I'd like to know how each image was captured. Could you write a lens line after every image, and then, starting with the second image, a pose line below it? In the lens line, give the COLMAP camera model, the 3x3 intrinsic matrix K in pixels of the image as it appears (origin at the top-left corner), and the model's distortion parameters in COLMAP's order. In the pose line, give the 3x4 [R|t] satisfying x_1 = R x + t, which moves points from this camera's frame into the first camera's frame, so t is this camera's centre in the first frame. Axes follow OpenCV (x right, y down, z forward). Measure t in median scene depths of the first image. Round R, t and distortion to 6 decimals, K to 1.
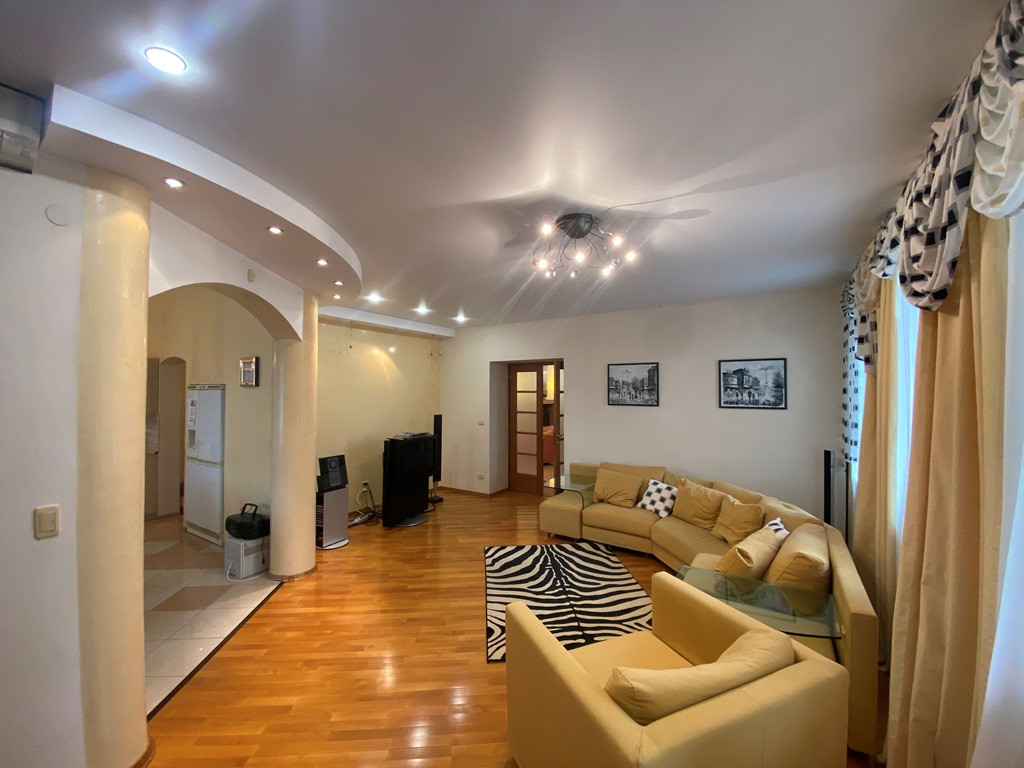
lens RADIAL K [[449.5, 0, 512.0], [0, 449.5, 384.0], [0, 0, 1]] dist [-0.000680, -0.000119]
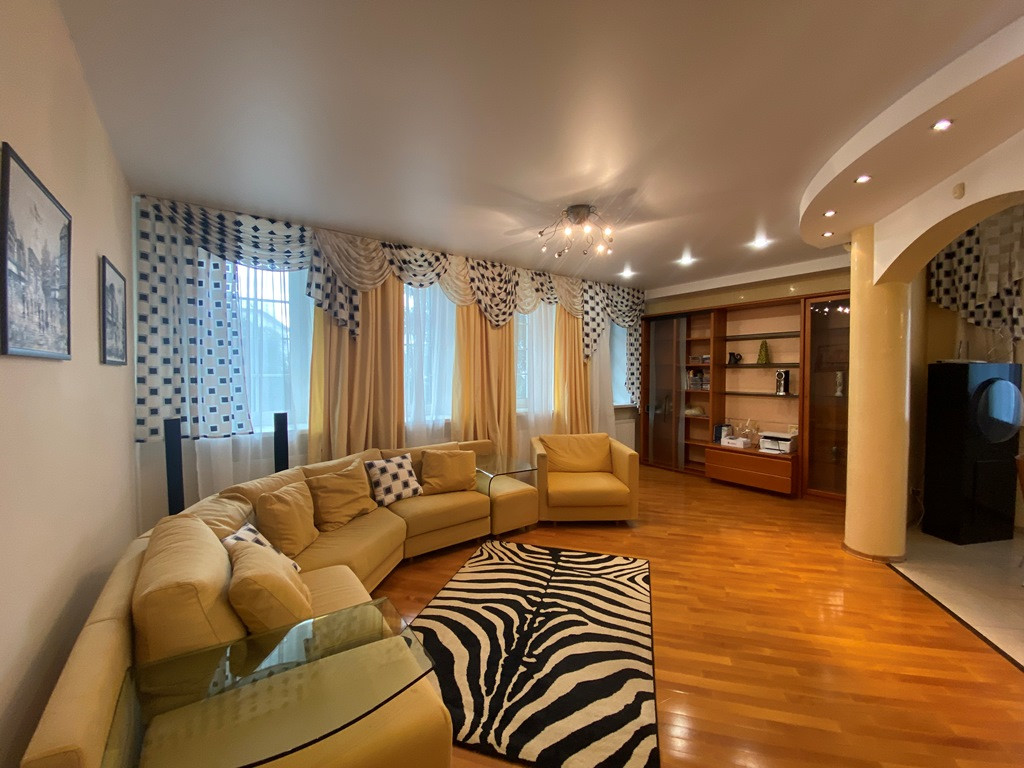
lens RADIAL K [[417.9, 0, 513.6], [0, 417.9, 378.7], [0, 0, 1]] dist [0.052303, -0.034091]
pose [[-0.935274, -0.009467, 0.353799, -0.083320], [-0.007265, 0.999945, 0.007551, 0.079801], [-0.353851, 0.004492, -0.935291, 1.630635]]
